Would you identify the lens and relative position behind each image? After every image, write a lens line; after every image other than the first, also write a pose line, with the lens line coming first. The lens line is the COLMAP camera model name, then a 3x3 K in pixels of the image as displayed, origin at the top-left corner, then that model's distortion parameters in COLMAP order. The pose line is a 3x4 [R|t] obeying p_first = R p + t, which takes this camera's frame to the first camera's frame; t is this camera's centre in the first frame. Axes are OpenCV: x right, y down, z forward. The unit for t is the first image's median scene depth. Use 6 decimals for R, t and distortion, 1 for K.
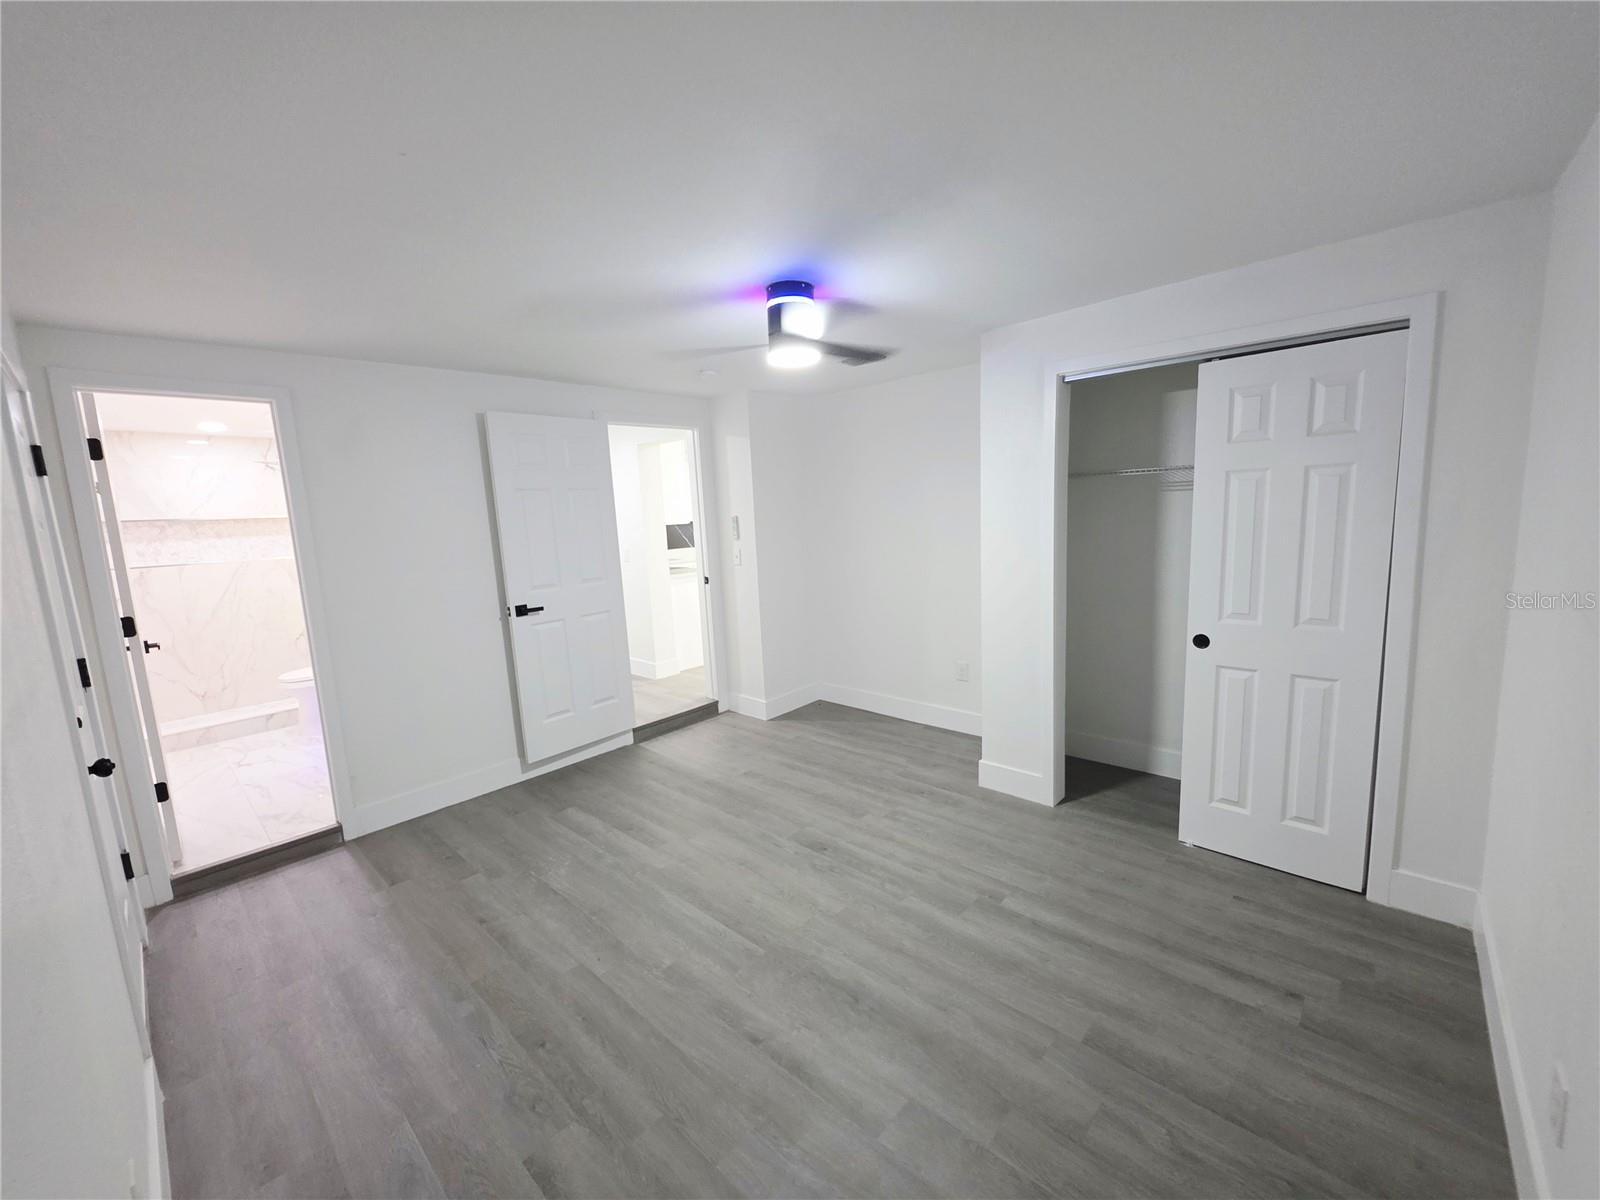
lens RADIAL K [[641.2, 0, 802.1], [0, 641.2, 602.6], [0, 0, 1]] dist [0.000209, 0.000102]
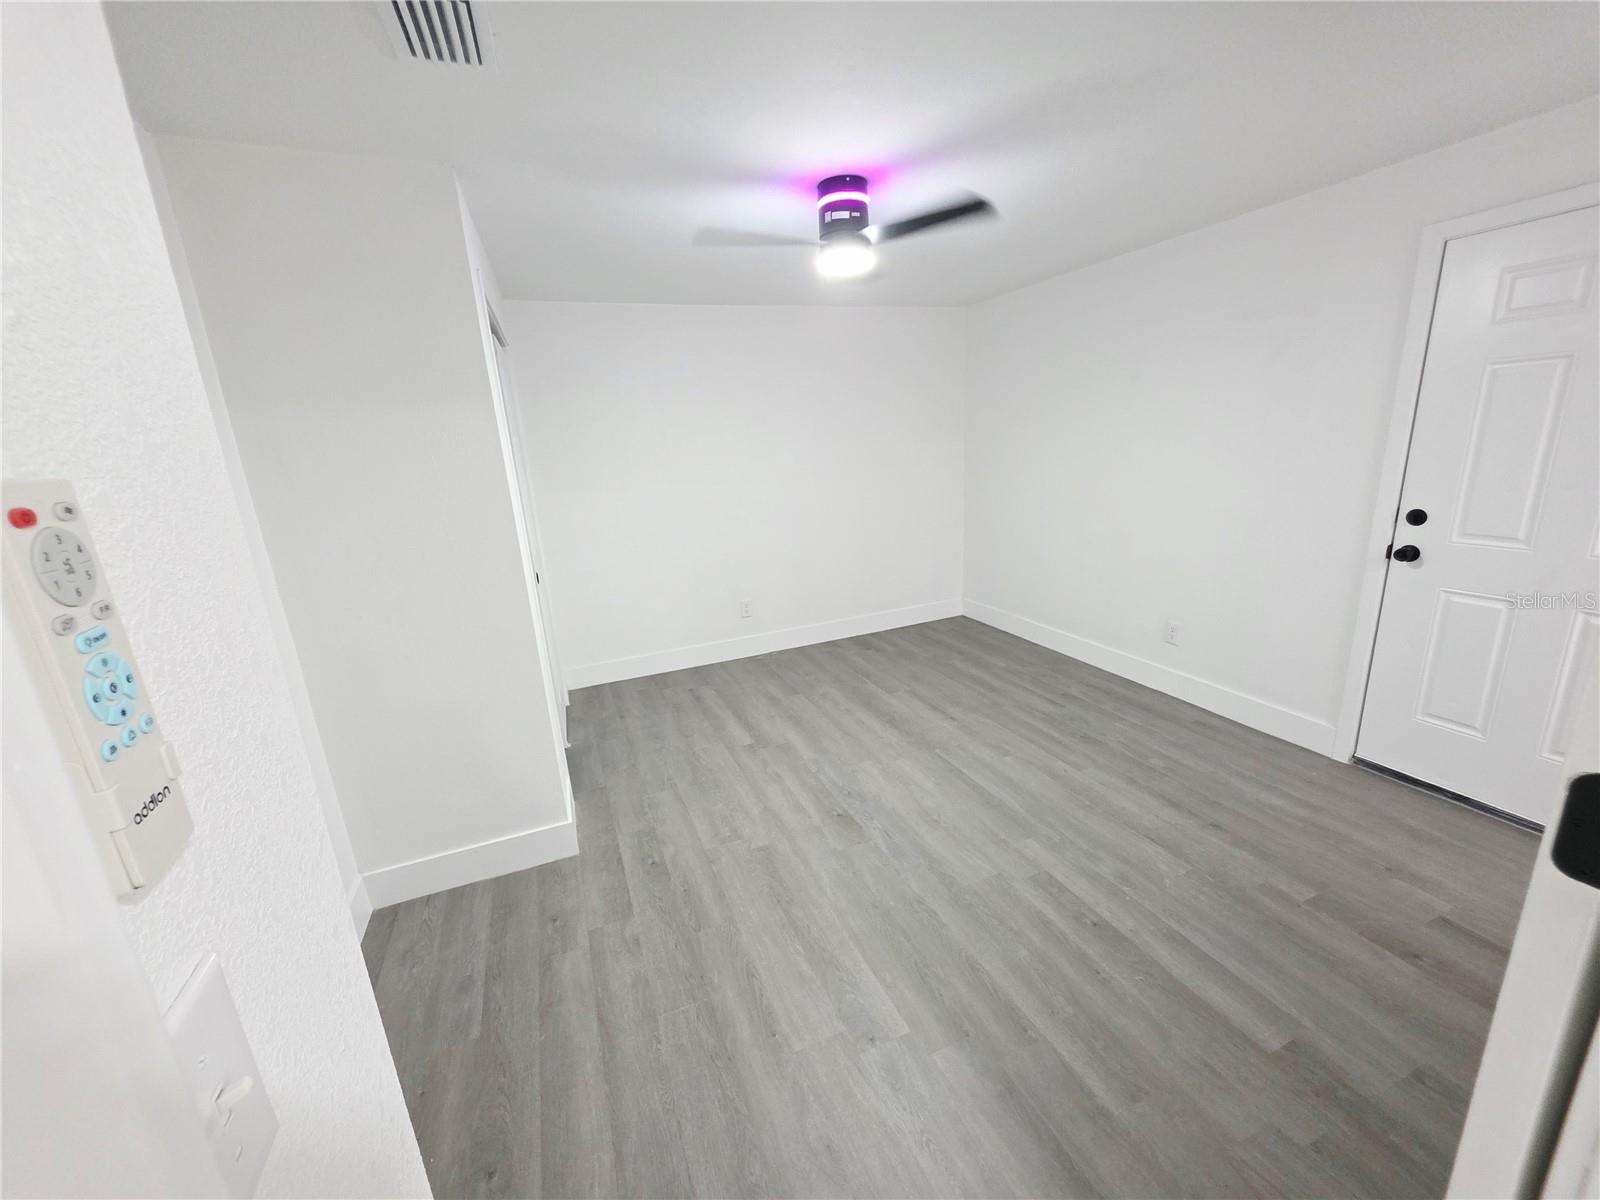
lens RADIAL K [[639.5, 0, 801.6], [0, 639.5, 603.0], [0, 0, 1]] dist [-0.000779, 0.000219]
pose [[-0.901872, -0.005322, 0.431970, -0.338402], [0.164874, 0.919996, 0.355561, -0.243789], [-0.399303, 0.391891, -0.828841, 1.844589]]
